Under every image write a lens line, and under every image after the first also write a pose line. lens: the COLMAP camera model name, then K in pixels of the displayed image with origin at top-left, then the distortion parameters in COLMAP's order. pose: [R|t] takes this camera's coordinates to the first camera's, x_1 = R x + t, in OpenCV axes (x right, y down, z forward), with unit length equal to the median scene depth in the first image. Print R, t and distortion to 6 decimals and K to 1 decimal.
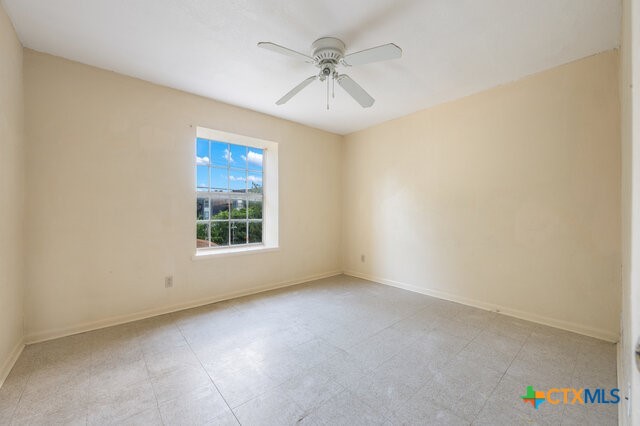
lens RADIAL K [[253.2, 0, 318.3], [0, 253.2, 214.0], [0, 0, 1]] dist [0.000673, 0.000027]
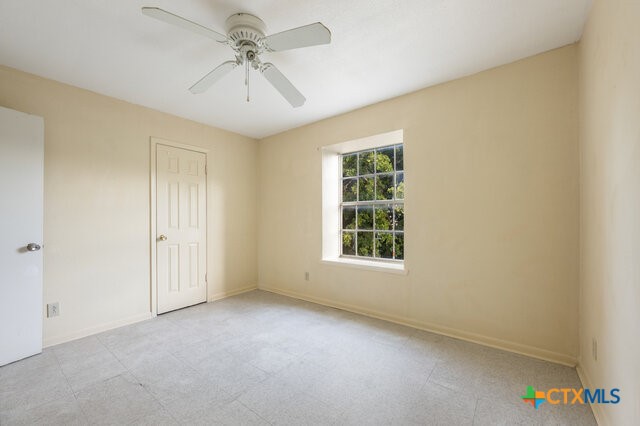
lens RADIAL K [[257.7, 0, 321.5], [0, 257.7, 216.3], [0, 0, 1]] dist [0.000237, -0.000103]
pose [[0.206142, -0.011270, -0.978457, 0.760959], [-0.004374, 0.999913, -0.012438, -0.018846], [0.978512, 0.006844, 0.206074, 0.872264]]
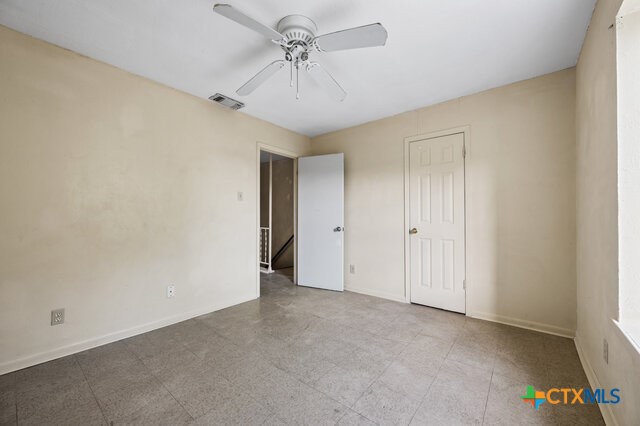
lens RADIAL K [[253.2, 0, 318.3], [0, 253.2, 214.0], [0, 0, 1]] dist [0.000673, 0.000027]
pose [[-0.984508, 0.000168, -0.175339, 0.096811], [-0.001145, 0.999972, 0.007390, -0.021069], [0.175335, 0.007477, -0.984480, 1.534320]]
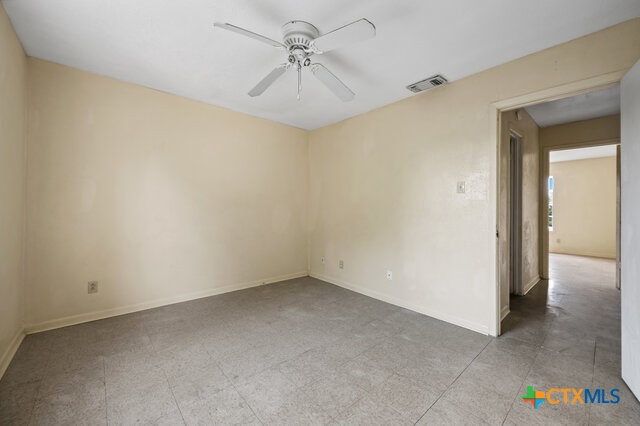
lens RADIAL K [[254.1, 0, 322.0], [0, 254.1, 208.7], [0, 0, 1]] dist [0.001209, 0.000059]
pose [[-0.020183, 0.006820, 0.999773, -0.723014], [0.000063, 0.999977, -0.006820, -0.010929], [-0.999796, -0.000075, -0.020183, 0.767696]]
